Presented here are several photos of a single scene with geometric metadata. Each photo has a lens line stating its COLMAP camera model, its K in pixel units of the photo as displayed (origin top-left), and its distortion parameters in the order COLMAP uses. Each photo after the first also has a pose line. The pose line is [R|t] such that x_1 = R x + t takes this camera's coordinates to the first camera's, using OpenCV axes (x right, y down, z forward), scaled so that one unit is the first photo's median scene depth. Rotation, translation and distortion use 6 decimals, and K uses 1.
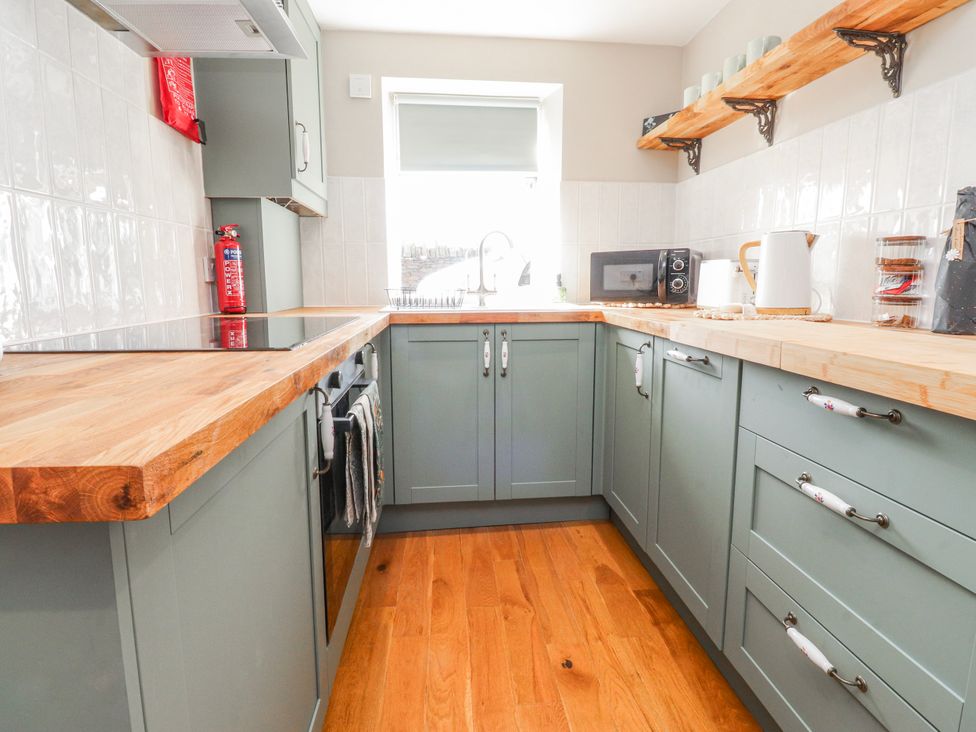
lens RADIAL K [[506.4, 0, 483.9], [0, 506.4, 346.5], [0, 0, 1]] dist [0.002386, -0.014200]
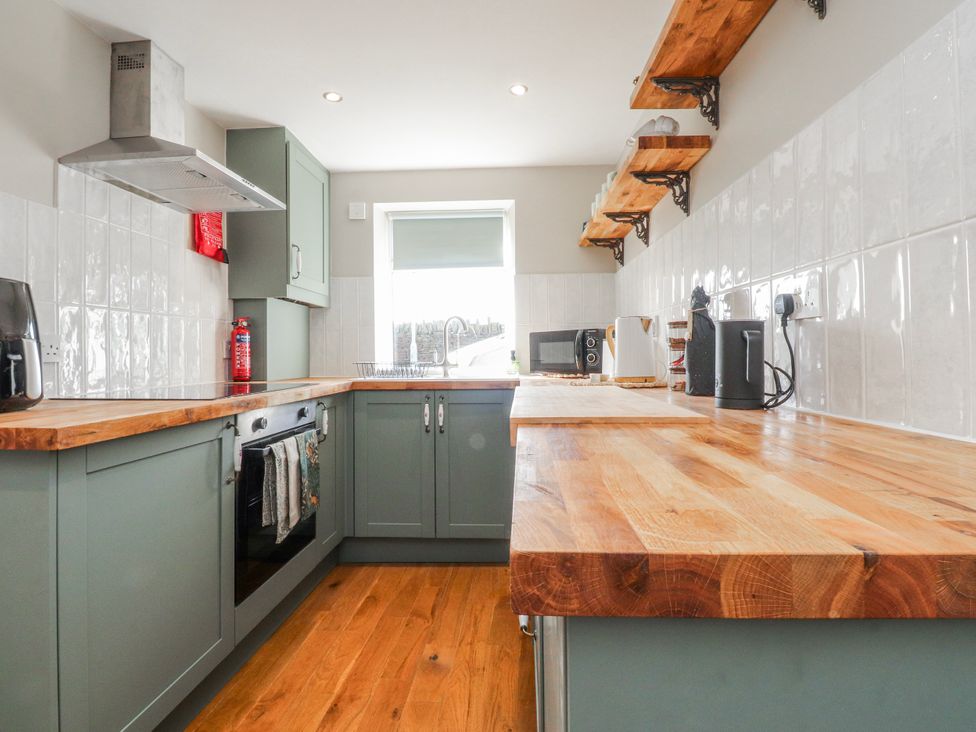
lens RADIAL K [[506.4, 0, 483.9], [0, 506.4, 346.5], [0, 0, 1]] dist [0.002386, -0.014200]
pose [[0.987321, -0.008201, -0.158526, 0.371700], [-0.014866, 0.989499, -0.143774, 0.029142], [0.158040, 0.144308, 0.976831, -0.245903]]
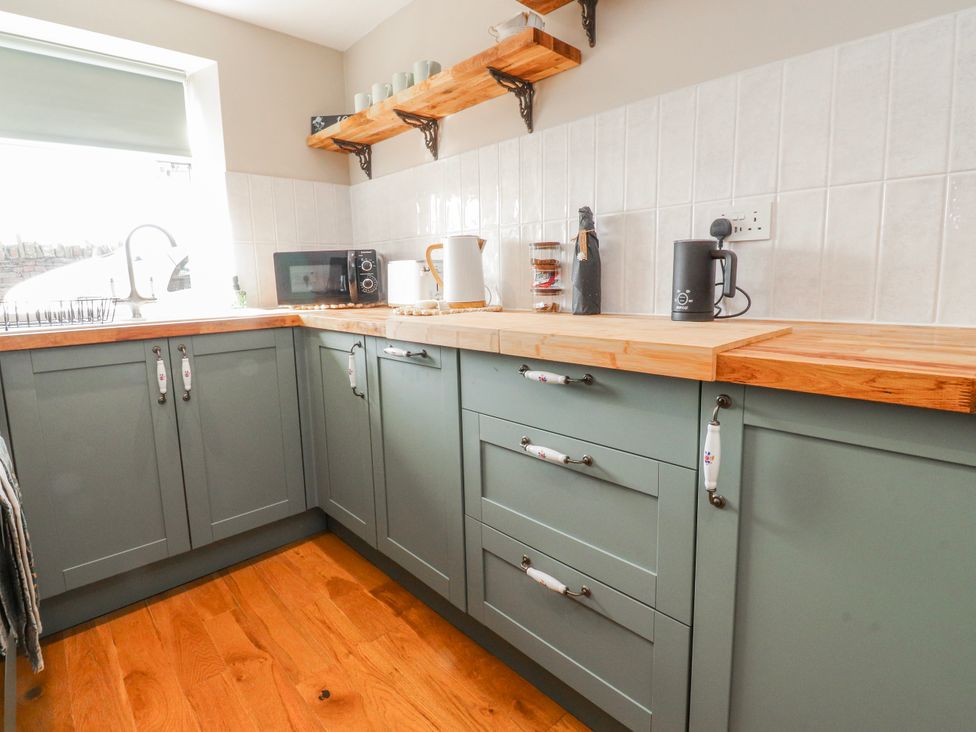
lens RADIAL K [[506.4, 0, 483.9], [0, 506.4, 346.5], [0, 0, 1]] dist [0.002386, -0.014200]
pose [[0.791907, -0.098864, 0.602585, -0.073748], [0.100625, 0.994444, 0.030914, -0.005617], [-0.602294, 0.036154, 0.797455, 0.046073]]
